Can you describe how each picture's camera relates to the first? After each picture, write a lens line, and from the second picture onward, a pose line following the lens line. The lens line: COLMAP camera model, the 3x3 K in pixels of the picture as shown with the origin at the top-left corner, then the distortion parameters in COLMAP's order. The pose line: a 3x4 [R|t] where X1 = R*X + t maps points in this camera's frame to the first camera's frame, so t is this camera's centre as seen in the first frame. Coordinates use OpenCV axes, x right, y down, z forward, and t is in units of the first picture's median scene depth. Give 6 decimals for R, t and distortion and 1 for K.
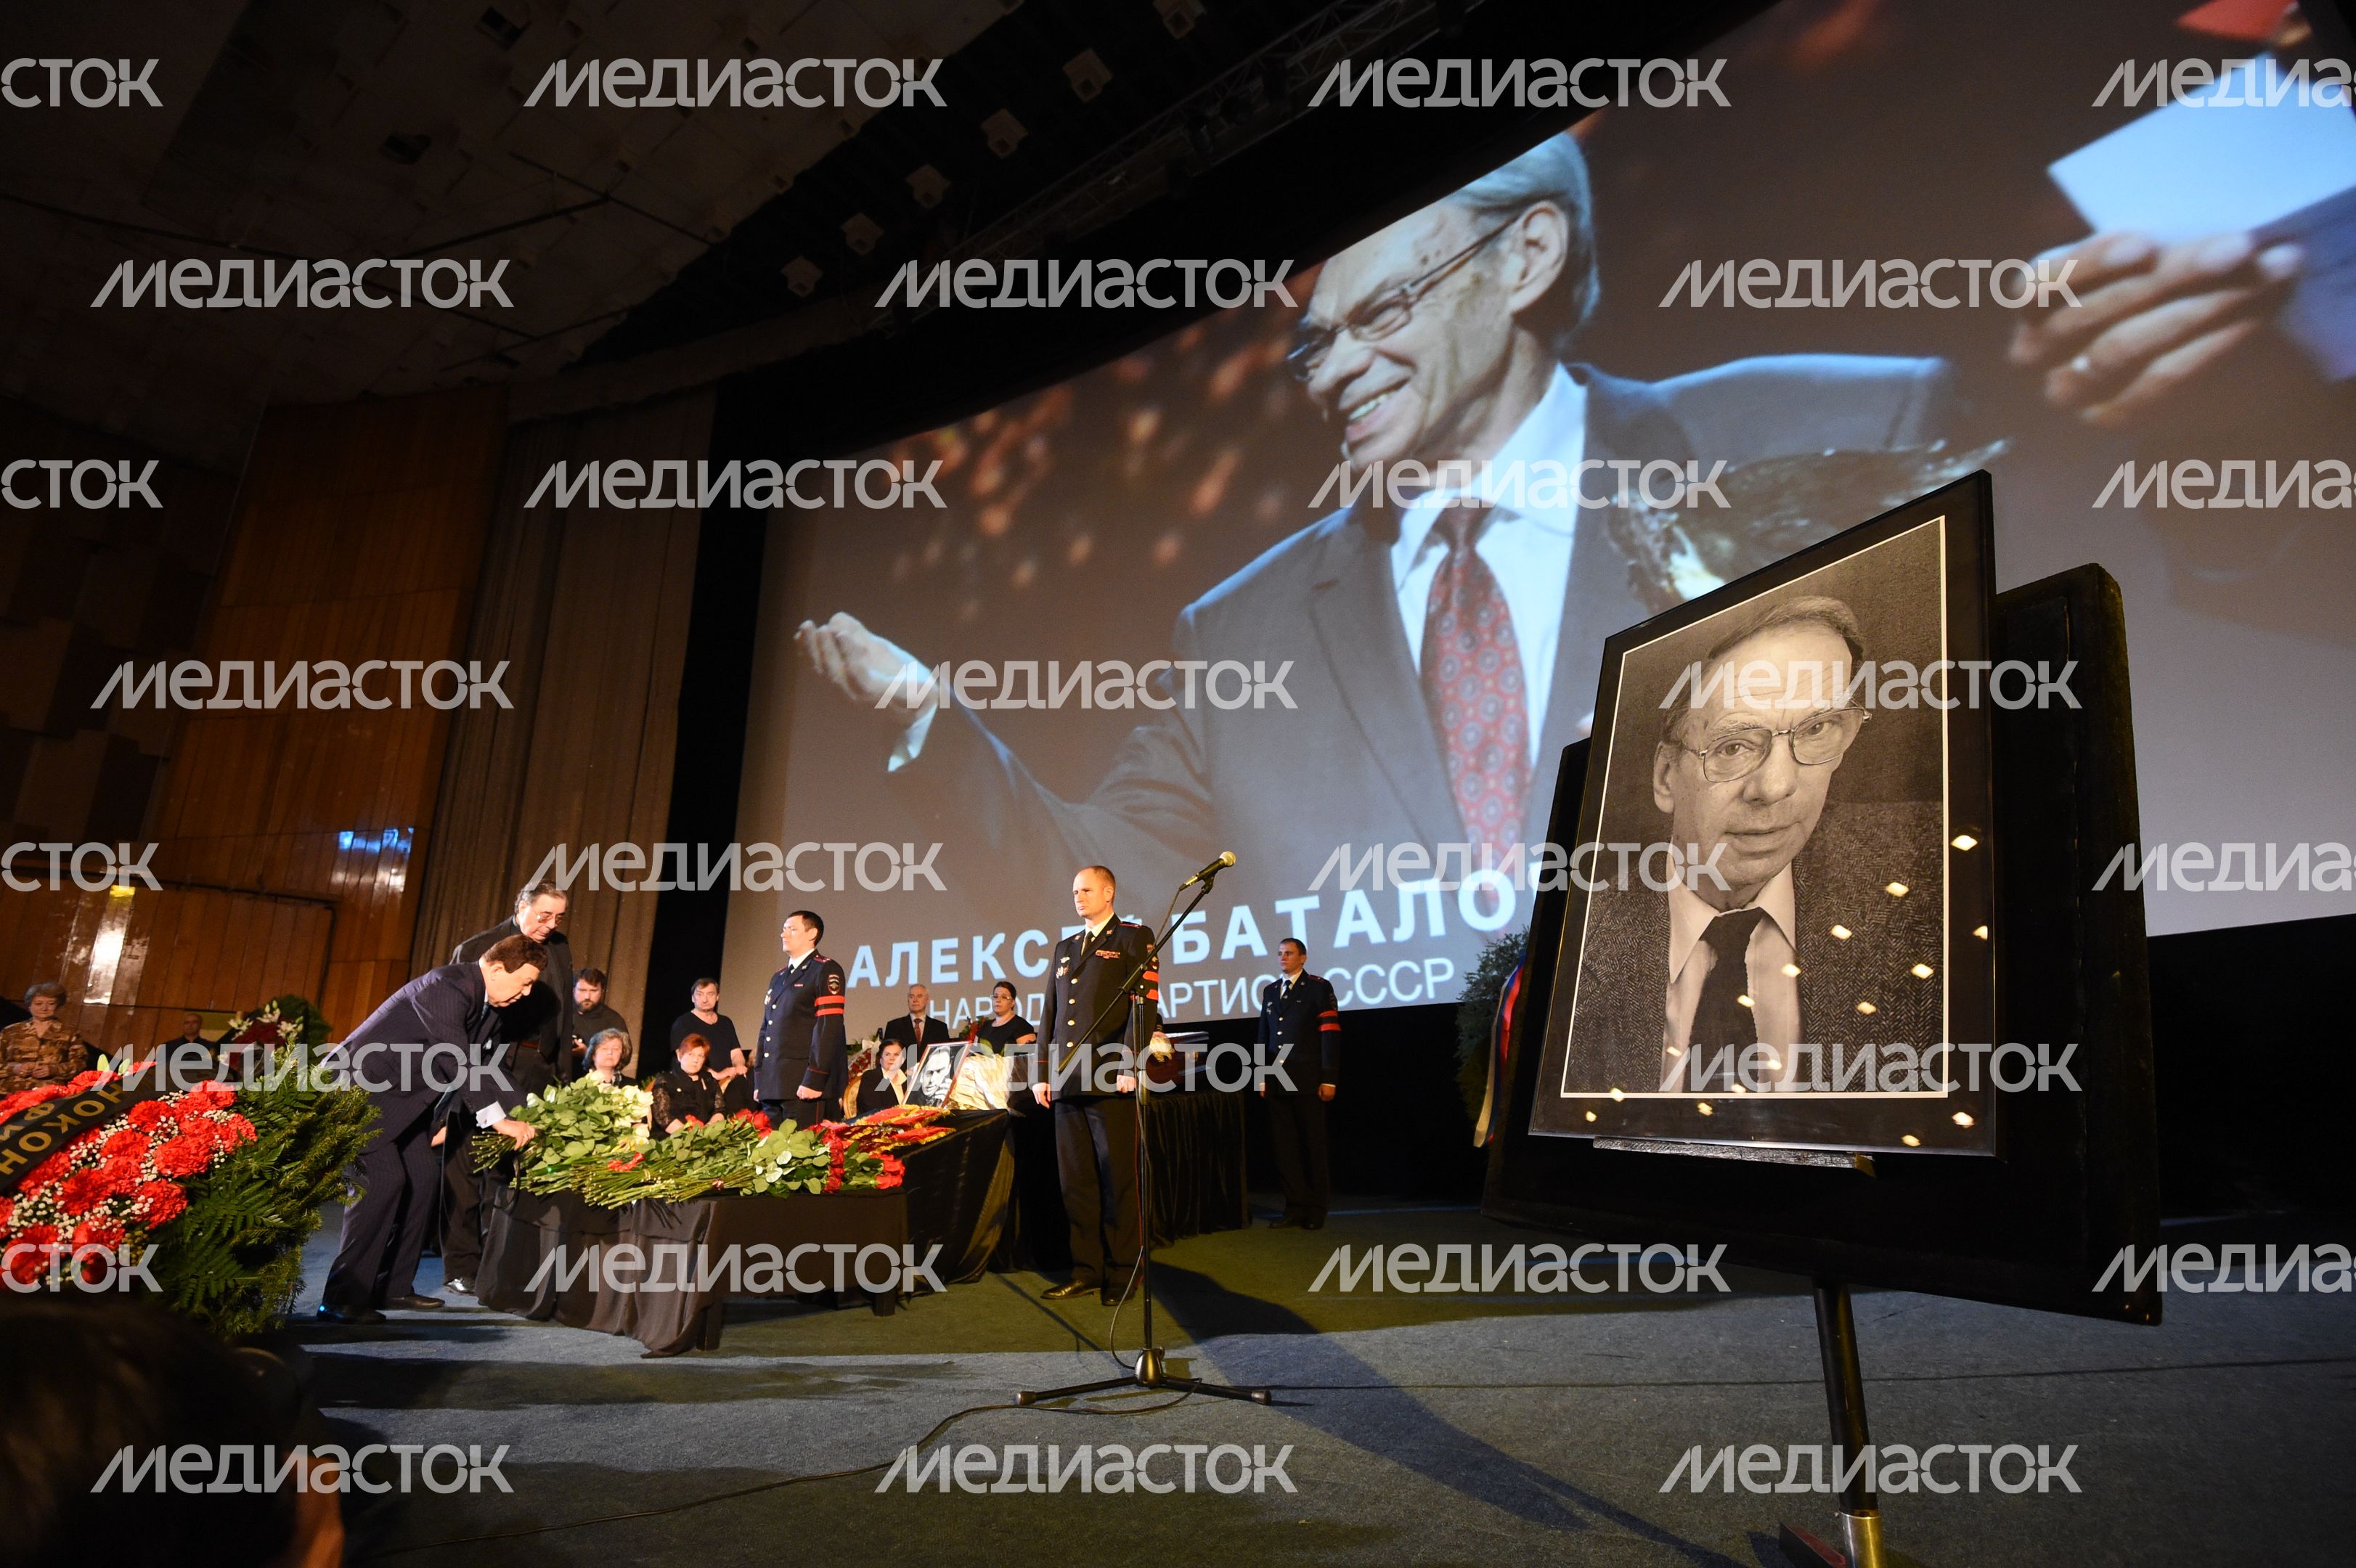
lens RADIAL K [[1080.5, 0, 1168.6], [0, 1080.5, 789.1], [0, 0, 1]] dist [-0.024204, -0.004630]
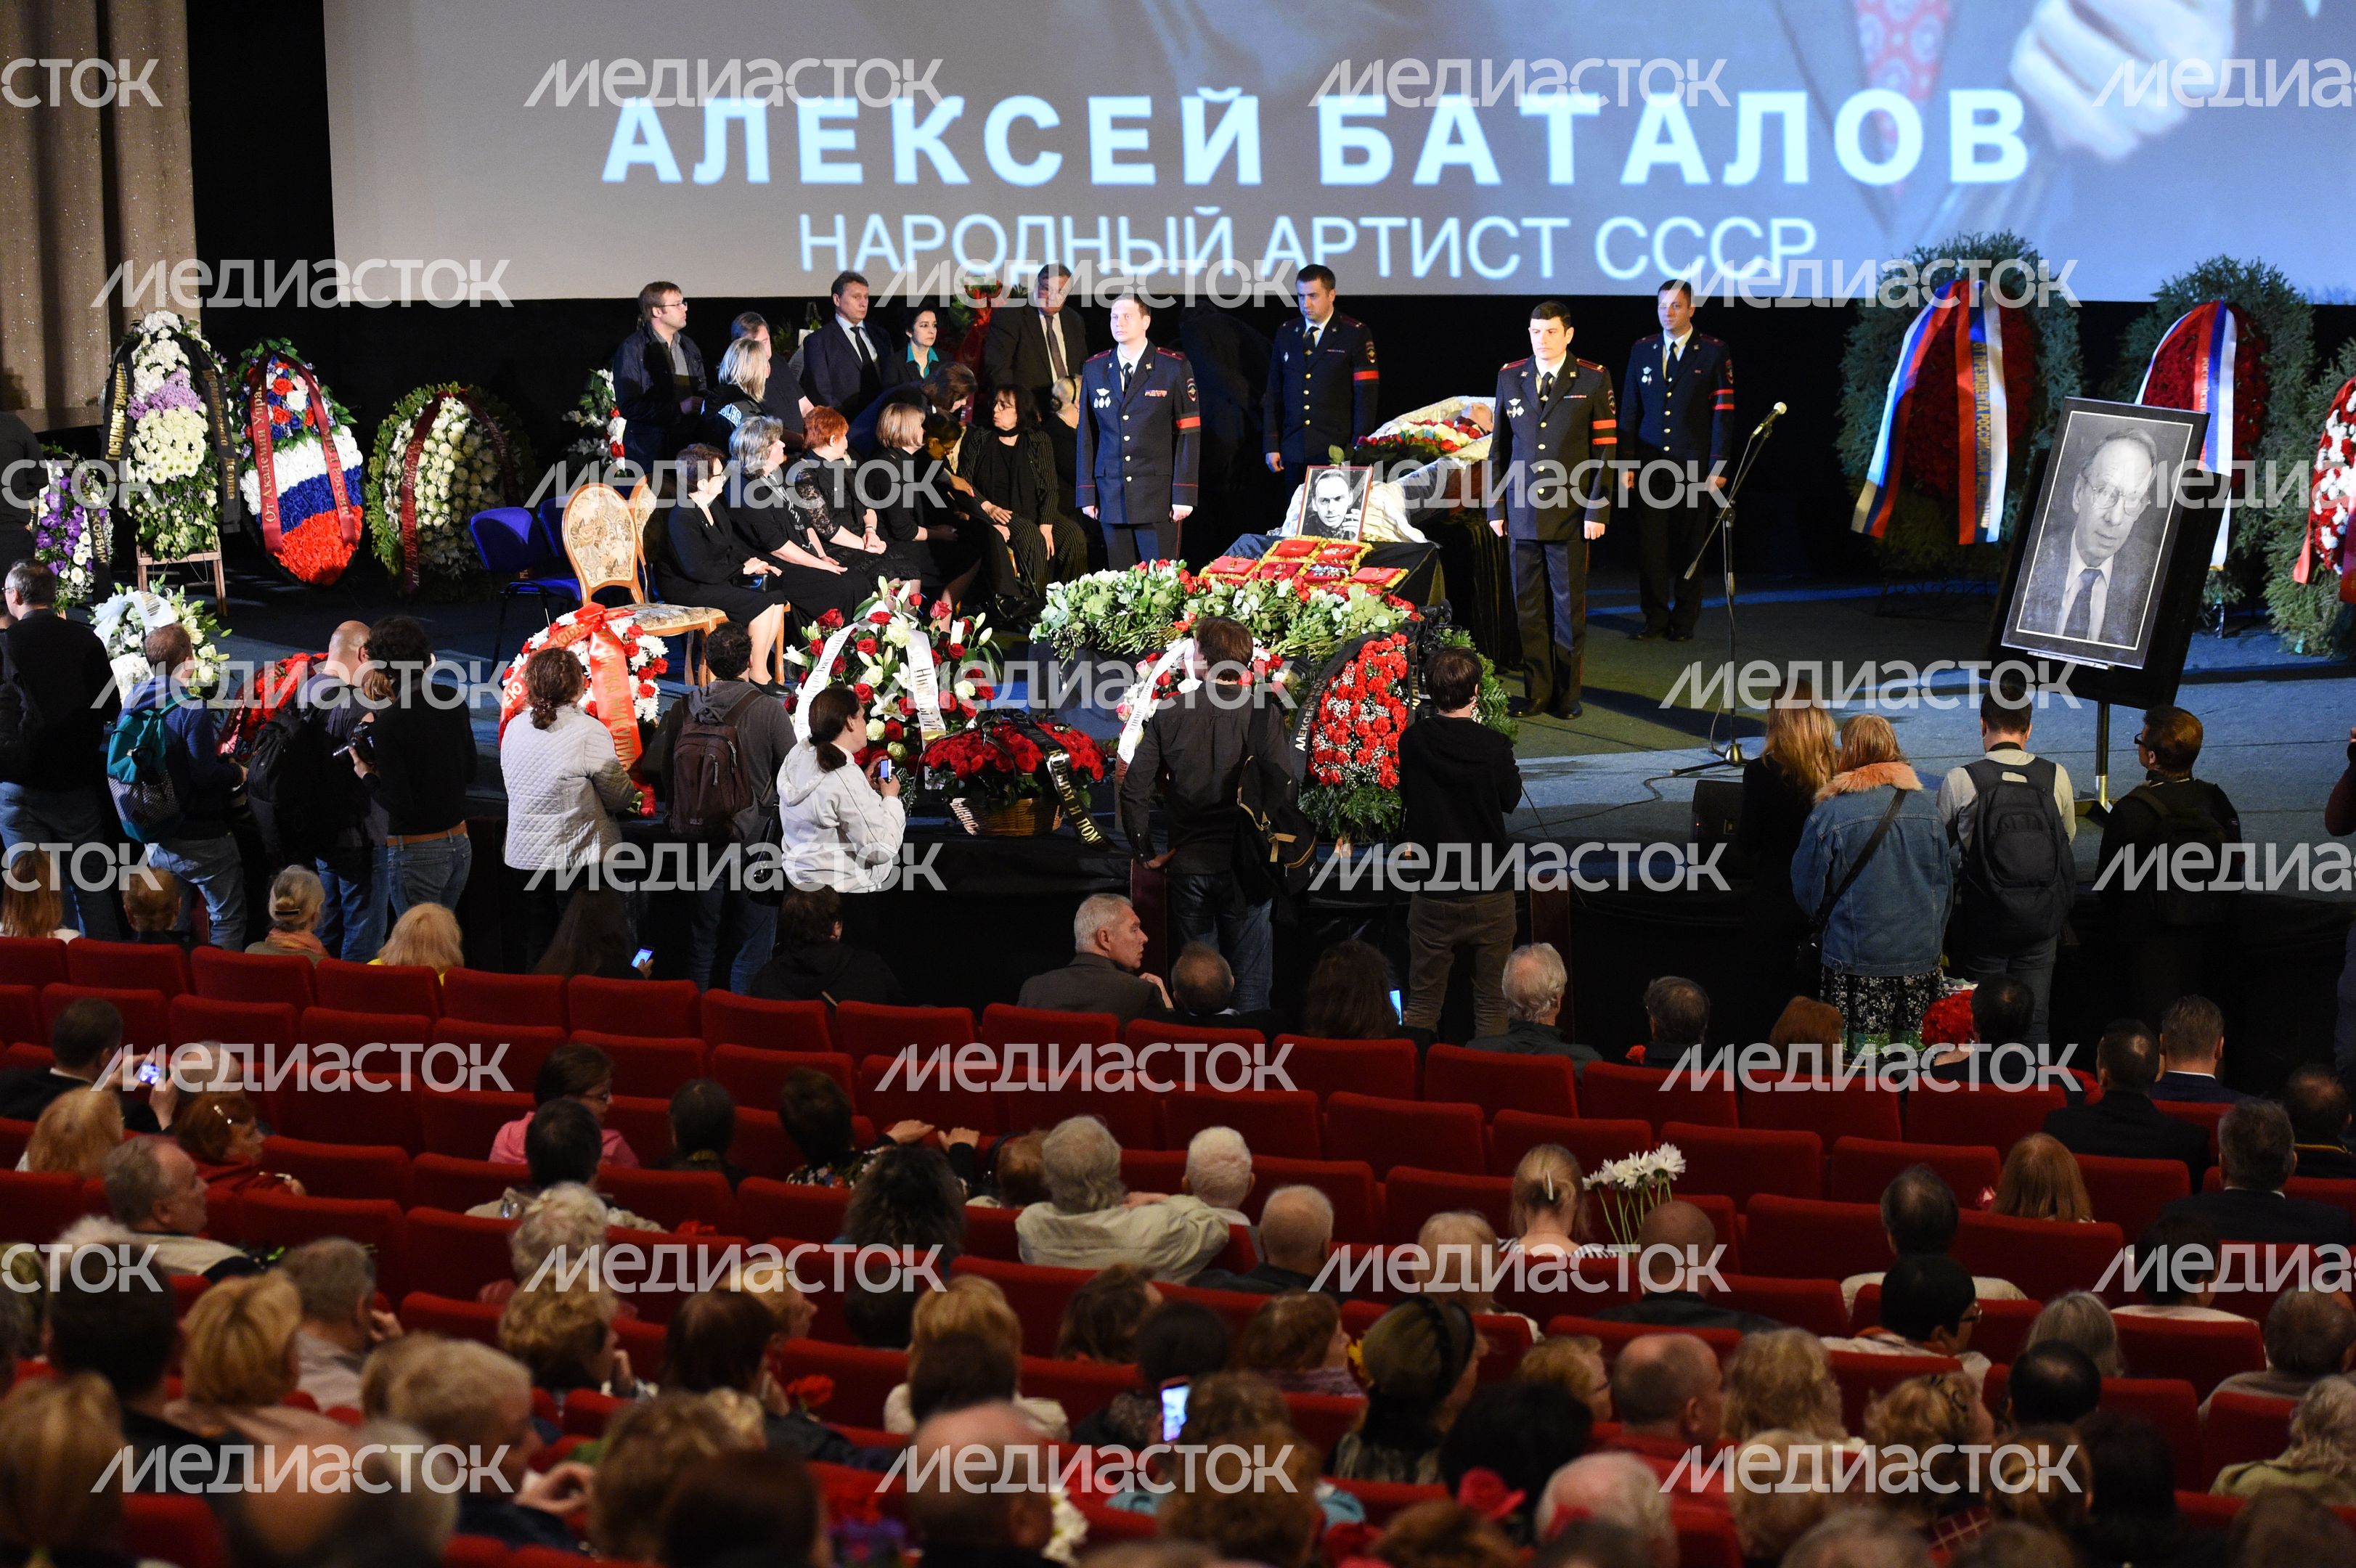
lens RADIAL K [[4864.7, 0, 1175.5], [0, 4864.7, 785.8], [0, 0, 1]] dist [-0.042035, 0.000000]
pose [[0.977488, -0.036884, 0.207740, -0.648071], [-0.057999, 0.899696, 0.432646, -0.691255], [-0.202861, -0.434955, 0.877303, -1.436637]]
